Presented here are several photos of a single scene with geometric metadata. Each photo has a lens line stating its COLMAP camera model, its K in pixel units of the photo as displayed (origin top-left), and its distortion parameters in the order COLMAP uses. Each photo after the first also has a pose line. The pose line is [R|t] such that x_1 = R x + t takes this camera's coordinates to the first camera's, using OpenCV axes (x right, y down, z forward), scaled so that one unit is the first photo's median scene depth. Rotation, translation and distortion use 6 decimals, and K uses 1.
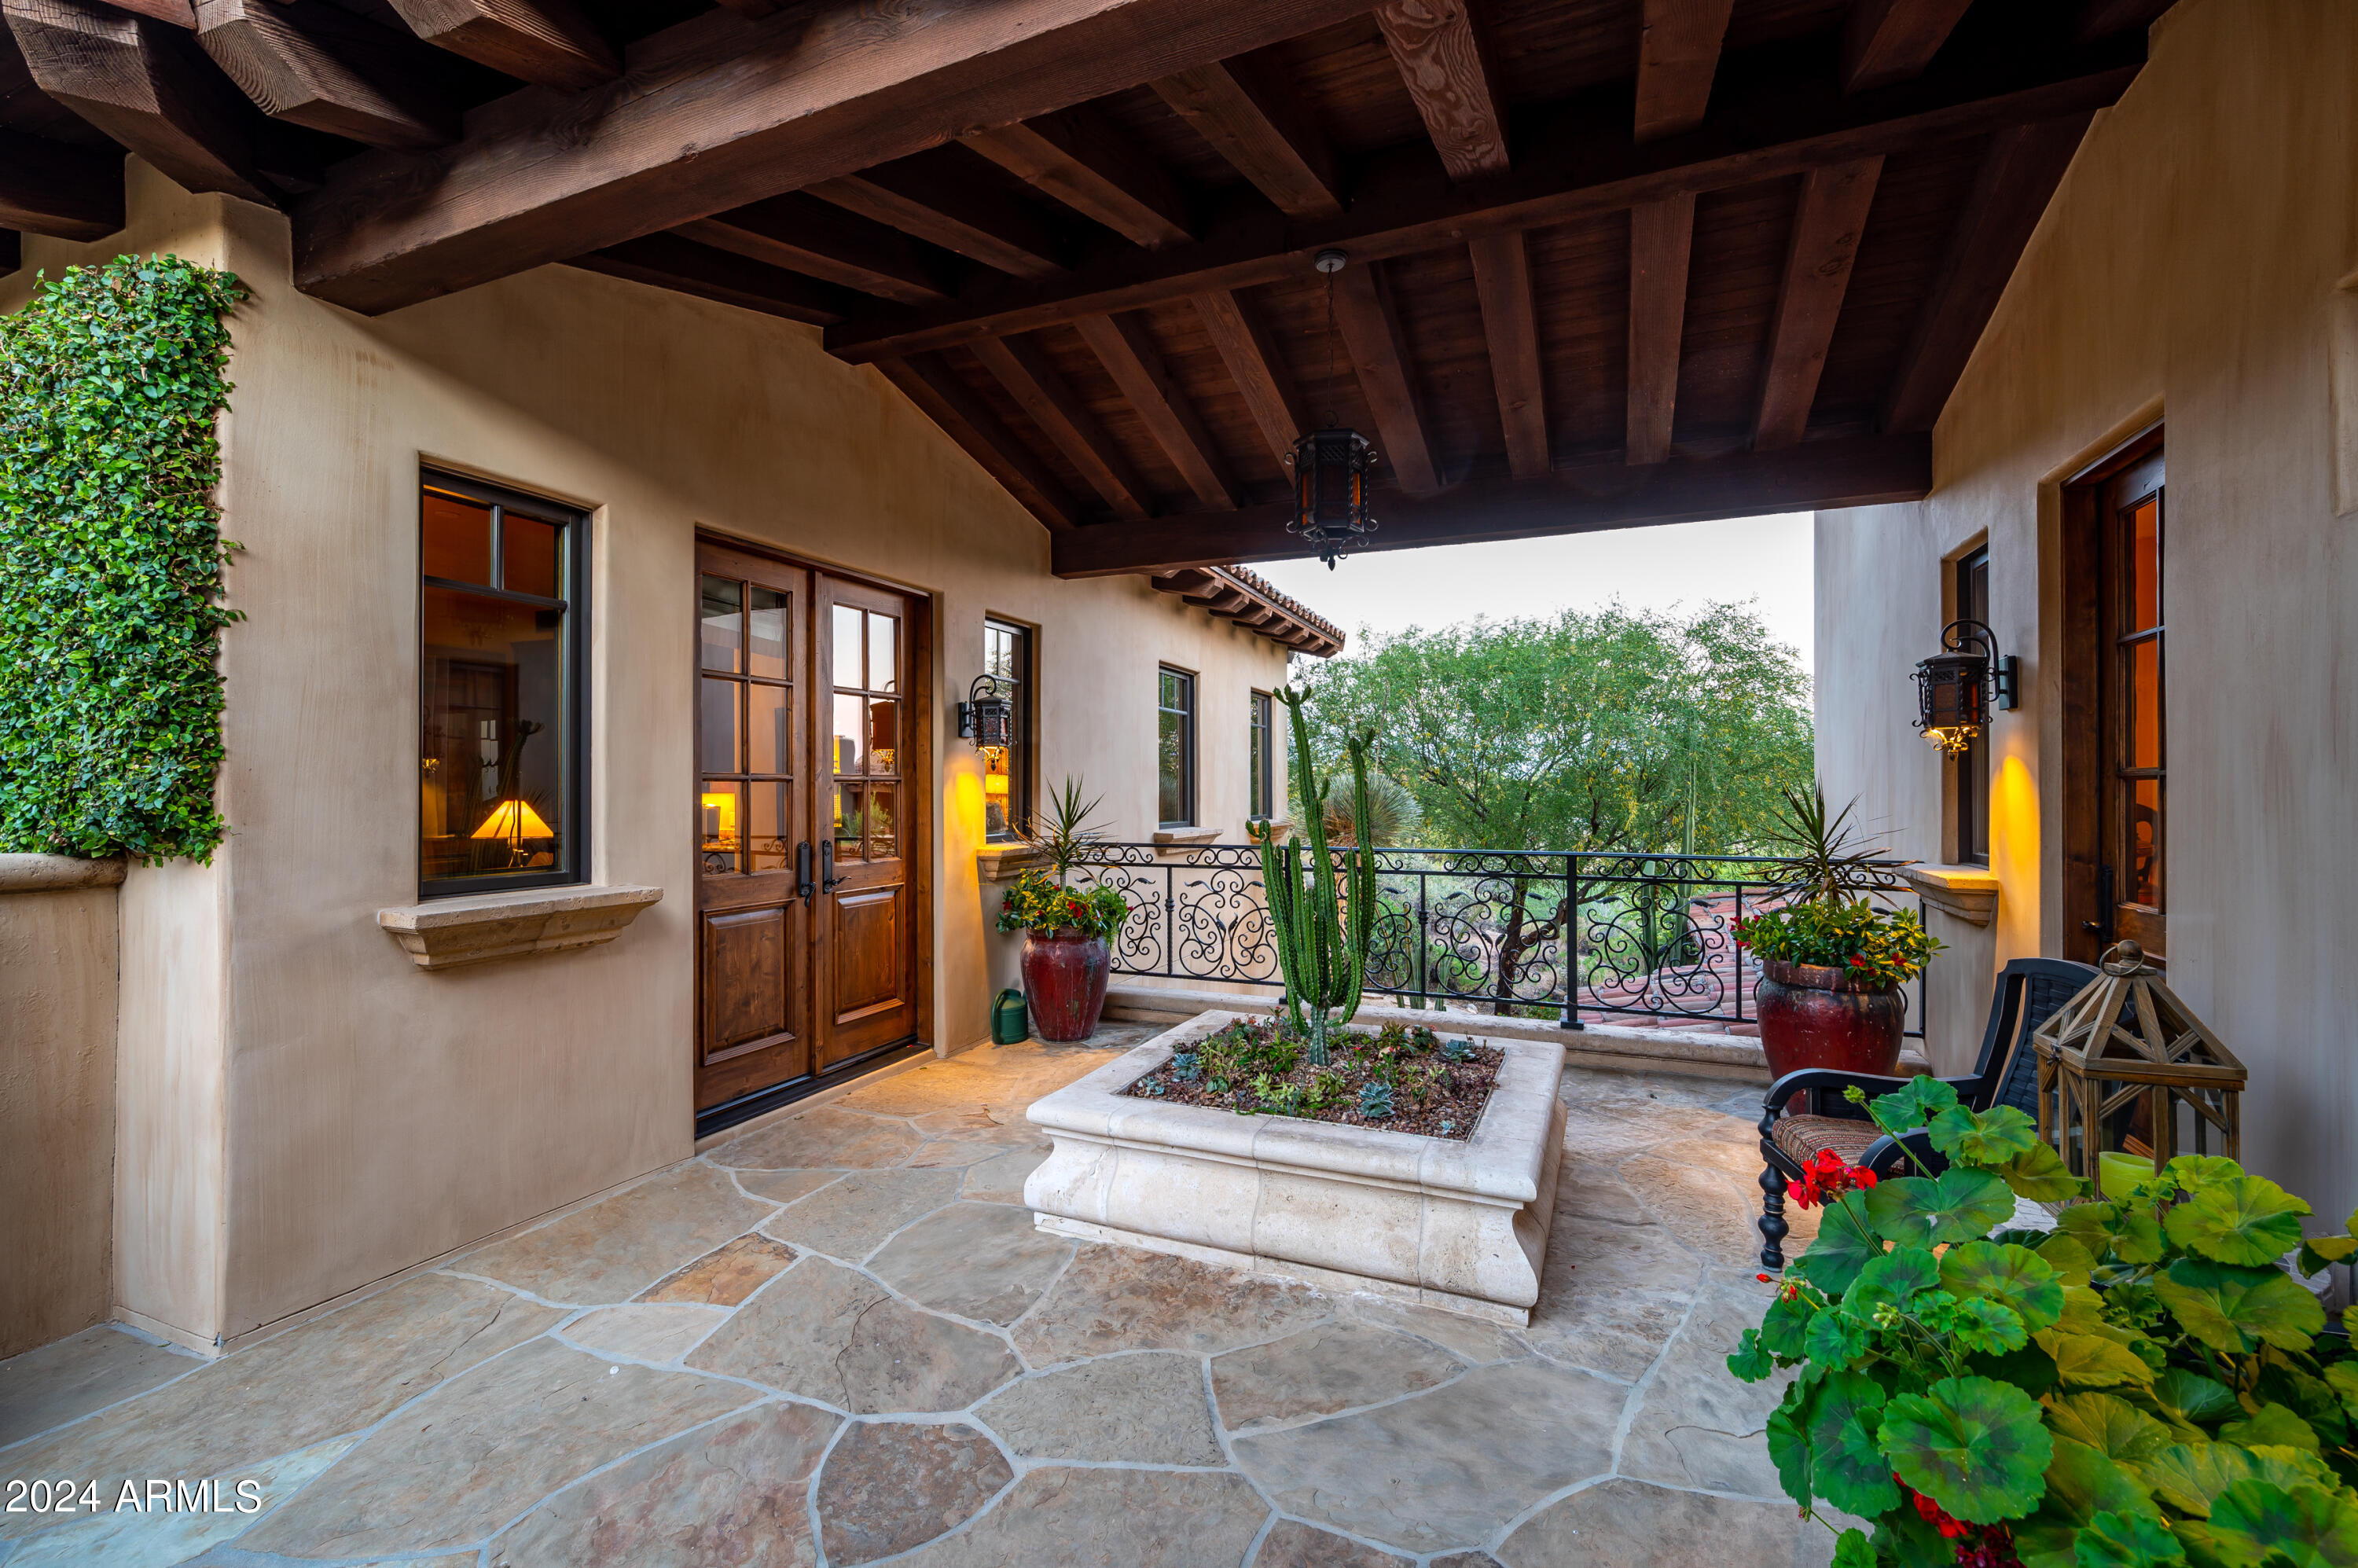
lens RADIAL K [[1019.2, 0, 1179.0], [0, 1019.2, 784.0], [0, 0, 1]] dist [0.003645, -0.000609]
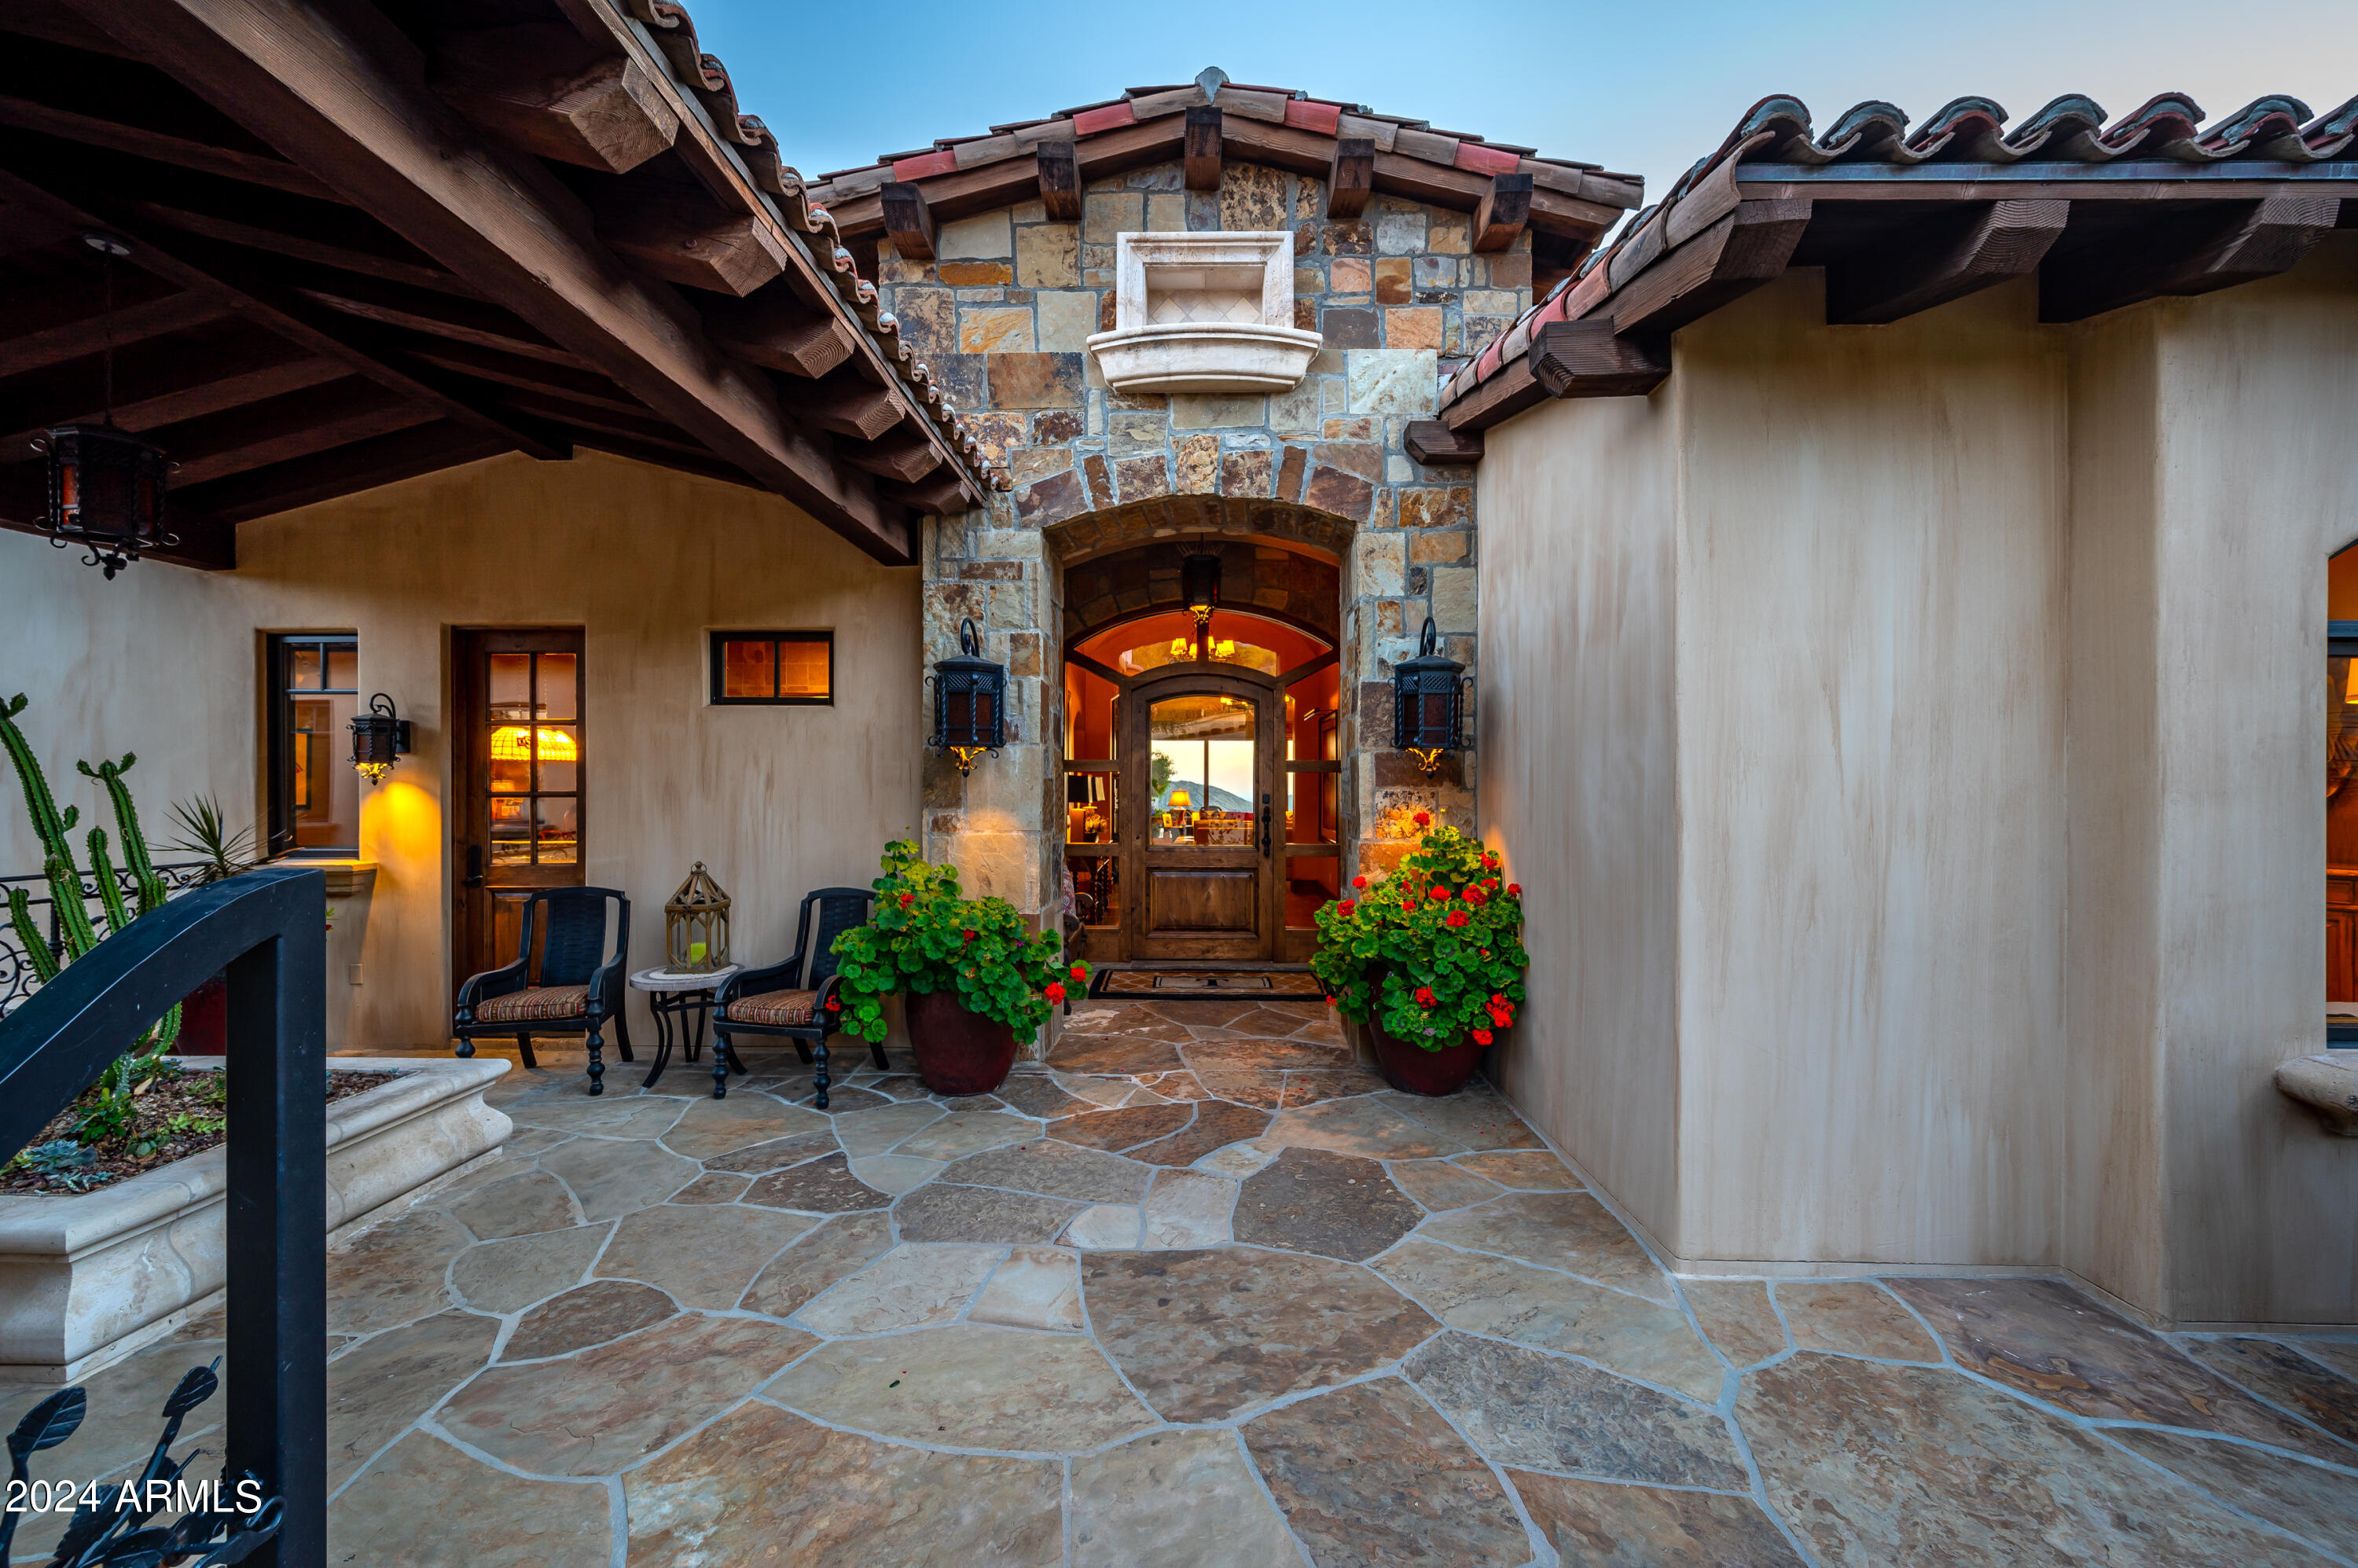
lens RADIAL K [[977.7, 0, 1179.0], [0, 977.7, 784.0], [0, 0, 1]] dist [-0.000136, -0.000004]
pose [[-0.378690, 0.006407, 0.925501, -1.423627], [0.008504, 0.999958, -0.003443, -0.017307], [-0.925484, 0.006566, -0.378729, 0.608599]]
